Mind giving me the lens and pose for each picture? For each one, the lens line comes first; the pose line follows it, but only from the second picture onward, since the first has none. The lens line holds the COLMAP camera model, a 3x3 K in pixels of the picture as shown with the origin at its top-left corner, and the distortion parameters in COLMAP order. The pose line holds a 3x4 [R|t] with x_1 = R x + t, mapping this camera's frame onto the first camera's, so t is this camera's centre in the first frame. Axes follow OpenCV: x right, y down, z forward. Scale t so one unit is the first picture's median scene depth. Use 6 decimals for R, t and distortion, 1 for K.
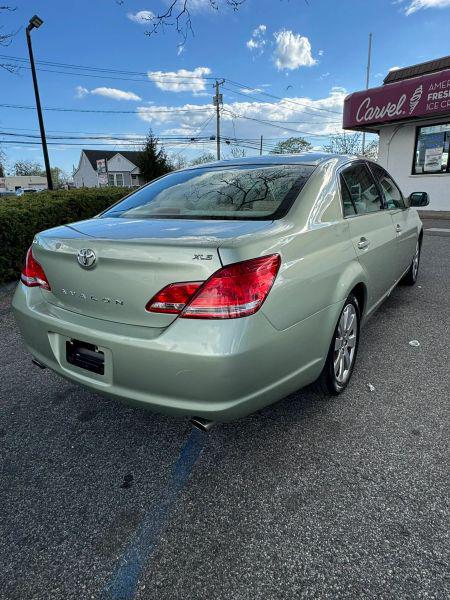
lens RADIAL K [[371.0, 0, 226.9], [0, 371.0, 299.5], [0, 0, 1]] dist [-0.007221, 0.002545]
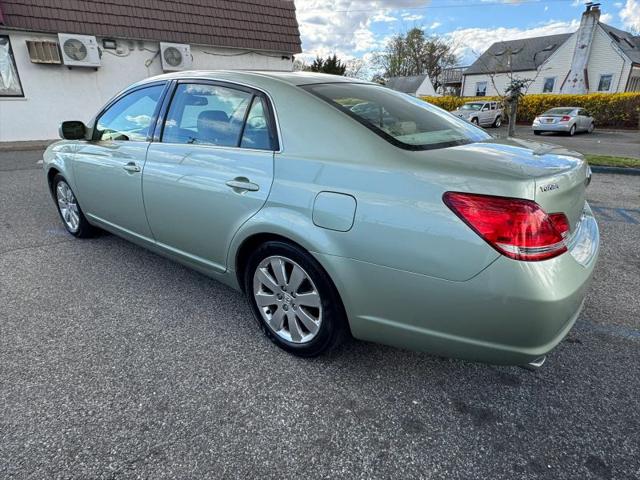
lens RADIAL K [[352.8, 0, 316.8], [0, 352.8, 238.6], [0, 0, 1]] dist [-0.004997, 0.000517]
pose [[0.093466, -0.317089, 0.943779, -0.059534], [0.279250, 0.918228, 0.280849, -0.018239], [-0.955659, 0.237300, 0.174370, 0.066632]]
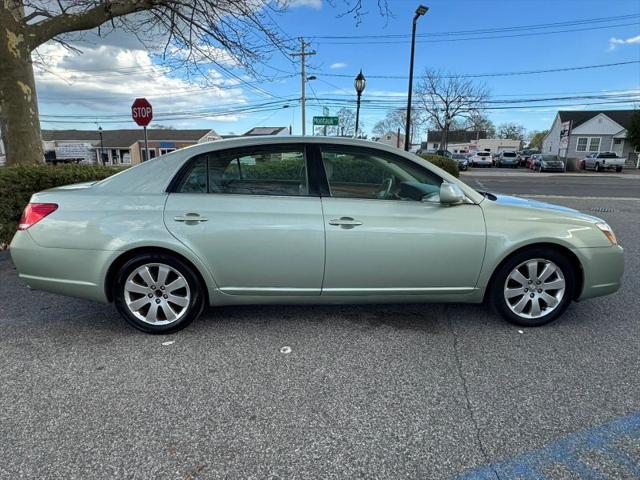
lens RADIAL K [[385.6, 0, 324.8], [0, 385.6, 237.3], [0, 0, 1]] dist [-0.004067, -0.001452]
pose [[0.578669, 0.208297, -0.788514, 0.087516], [-0.262653, 0.962921, 0.061616, -0.015203], [0.772111, 0.171451, 0.611922, 0.034734]]
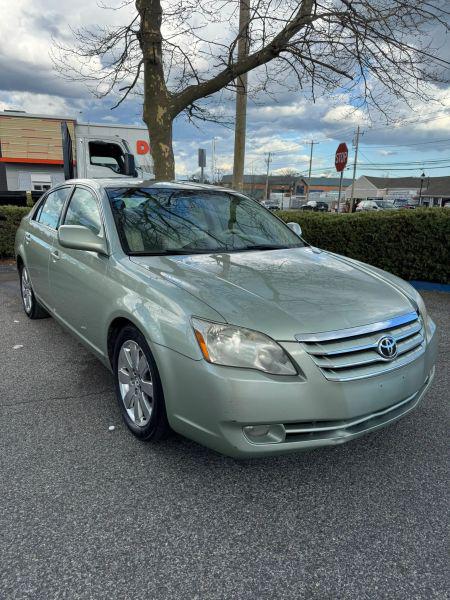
lens RADIAL K [[428.5, 0, 225.0], [0, 428.5, 300.0], [0, 0, 1]] dist [0.044535, -0.058441]
pose [[-0.377439, 0.240715, -0.894201, 0.099194], [-0.285924, 0.888150, 0.359773, -0.043744], [0.880788, 0.391466, -0.266396, 0.125098]]
